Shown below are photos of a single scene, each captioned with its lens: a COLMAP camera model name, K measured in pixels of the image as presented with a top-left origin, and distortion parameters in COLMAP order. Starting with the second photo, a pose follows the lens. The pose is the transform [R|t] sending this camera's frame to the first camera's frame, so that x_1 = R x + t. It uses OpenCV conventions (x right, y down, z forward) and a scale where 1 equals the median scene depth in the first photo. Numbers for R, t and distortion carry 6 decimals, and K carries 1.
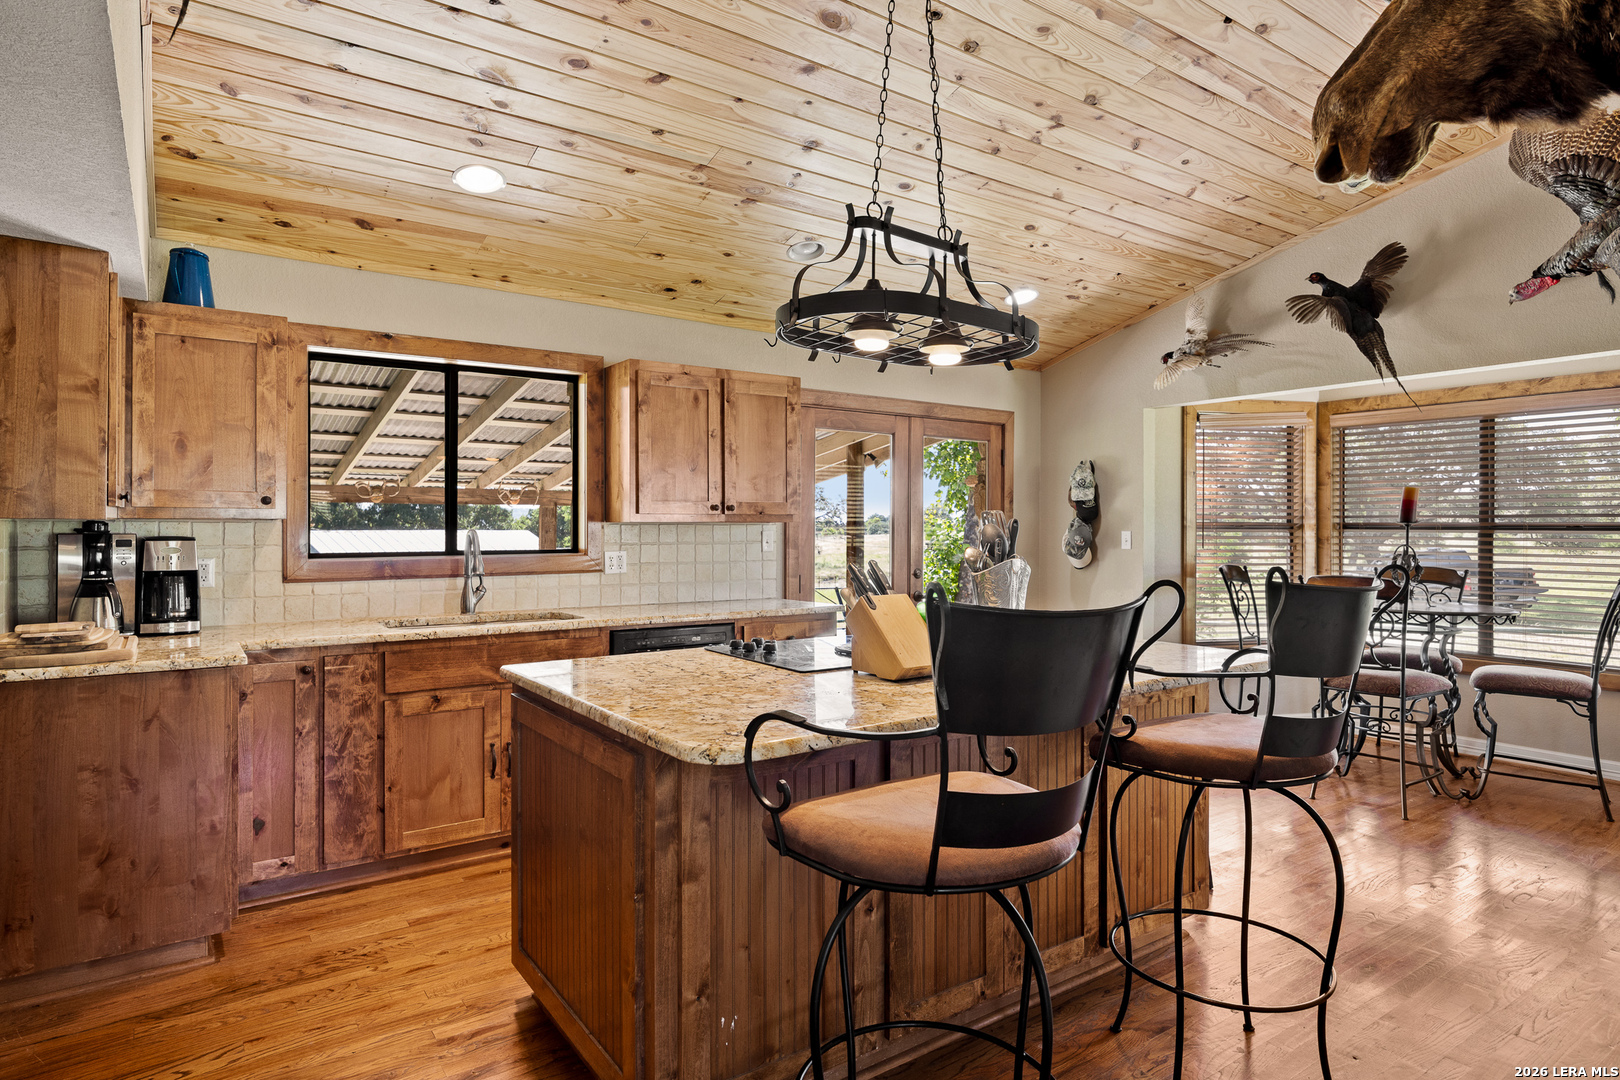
lens RADIAL K [[907.2, 0, 804.7], [0, 907.2, 530.4], [0, 0, 1]] dist [-0.005310, -0.000948]
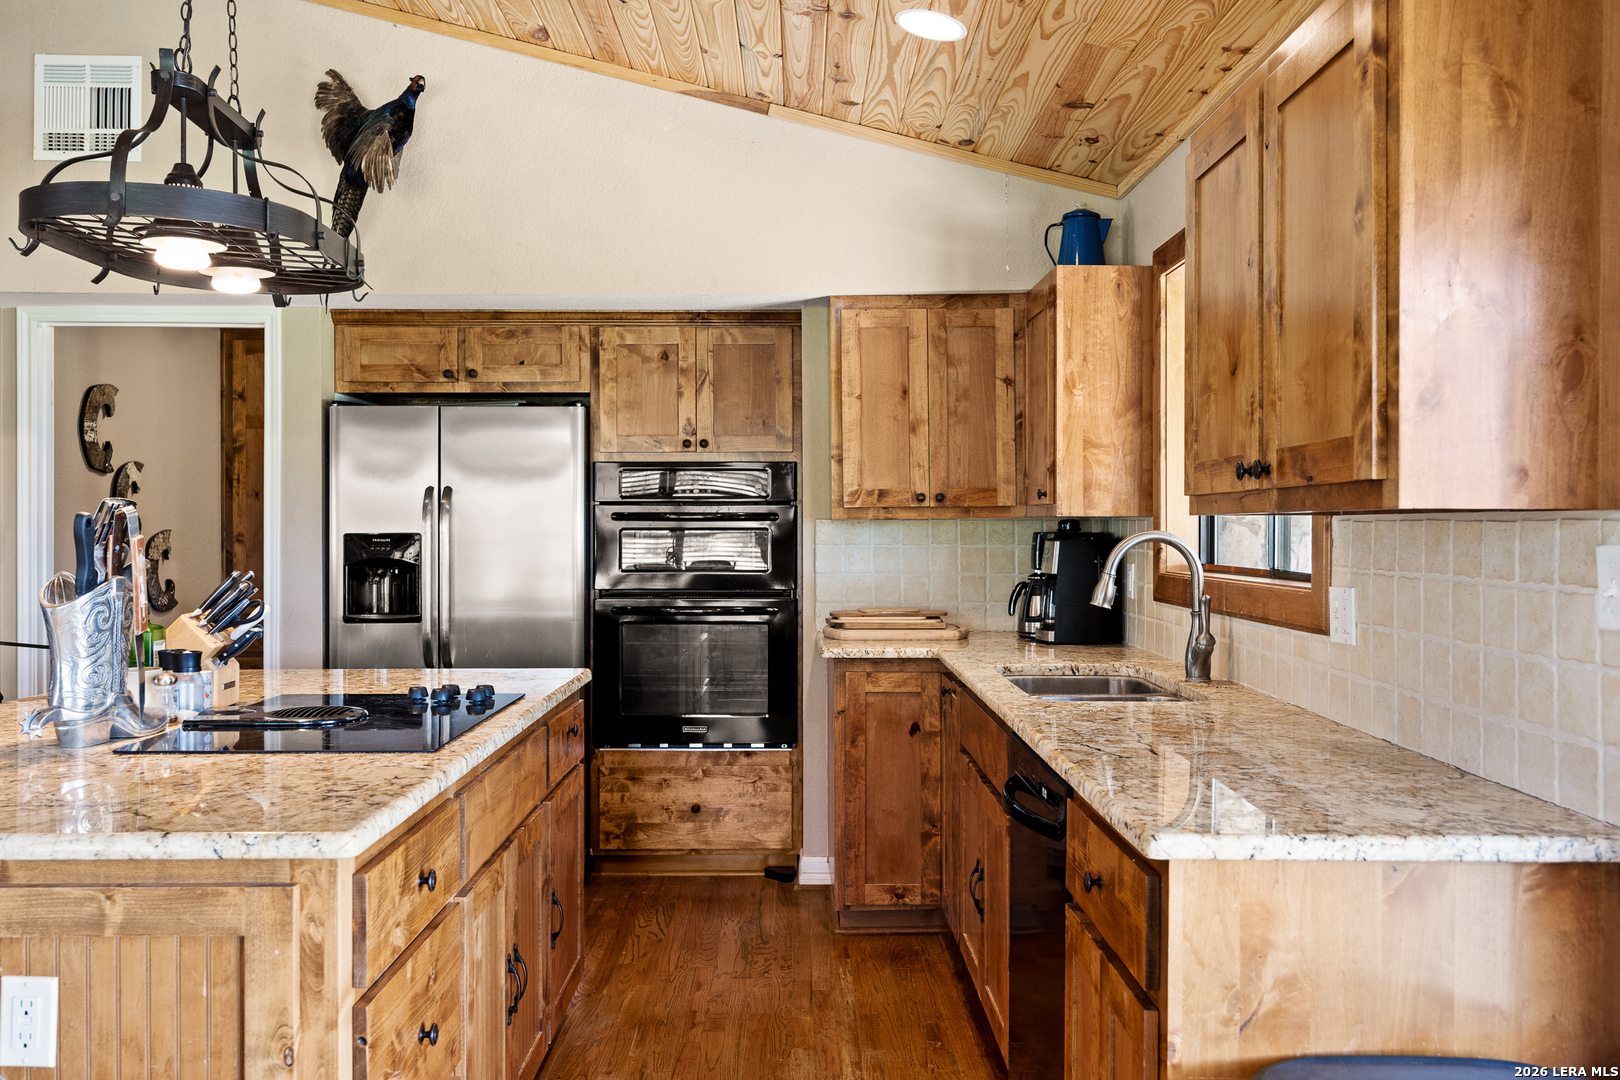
lens RADIAL K [[1371.5, 0, 808.1], [0, 1371.5, 528.7], [0, 0, 1]] dist [0.011701, 0.005074]
pose [[-0.570219, 0.003786, -0.821484, 0.537483], [-0.000931, 0.999986, 0.005255, -0.007715], [0.821492, 0.003761, -0.570208, 1.467169]]
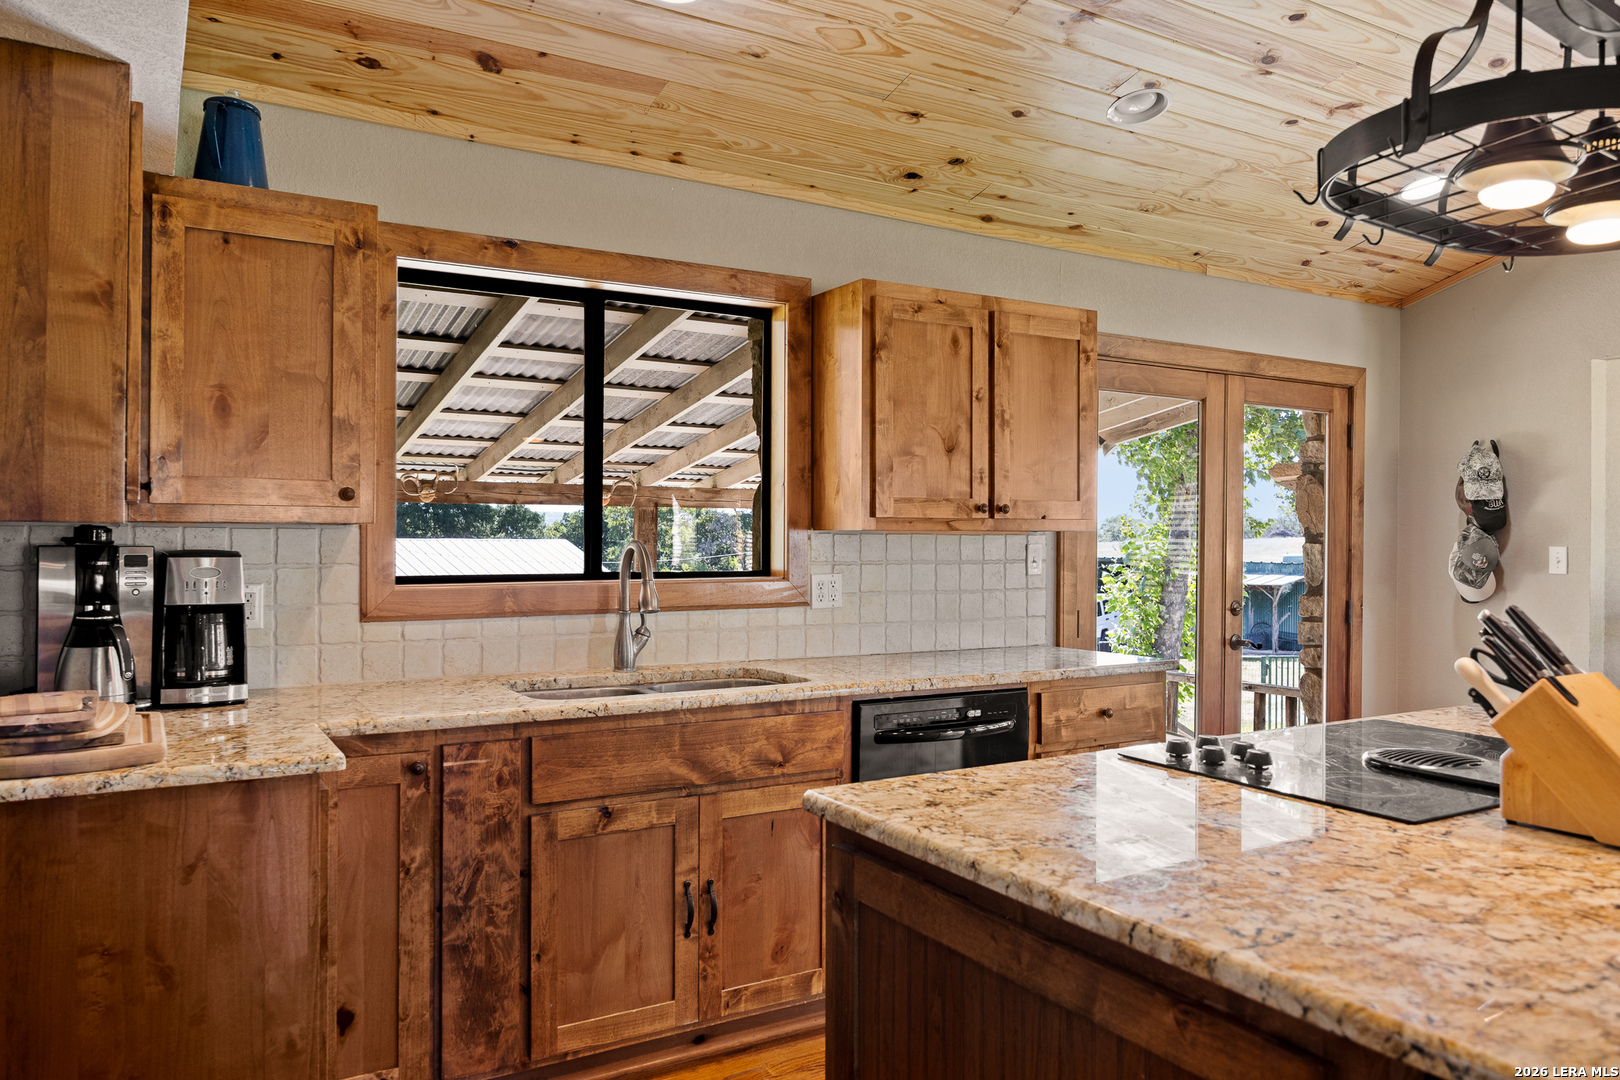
lens RADIAL K [[1139.1, 0, 810.9], [0, 1139.1, 542.7], [0, 0, 1]] dist [-0.009441, -0.000585]
pose [[0.996915, 0.004620, -0.078351, -0.198187], [-0.004477, 0.999988, 0.002005, -0.002092], [0.078359, -0.001648, 0.996924, 0.220849]]
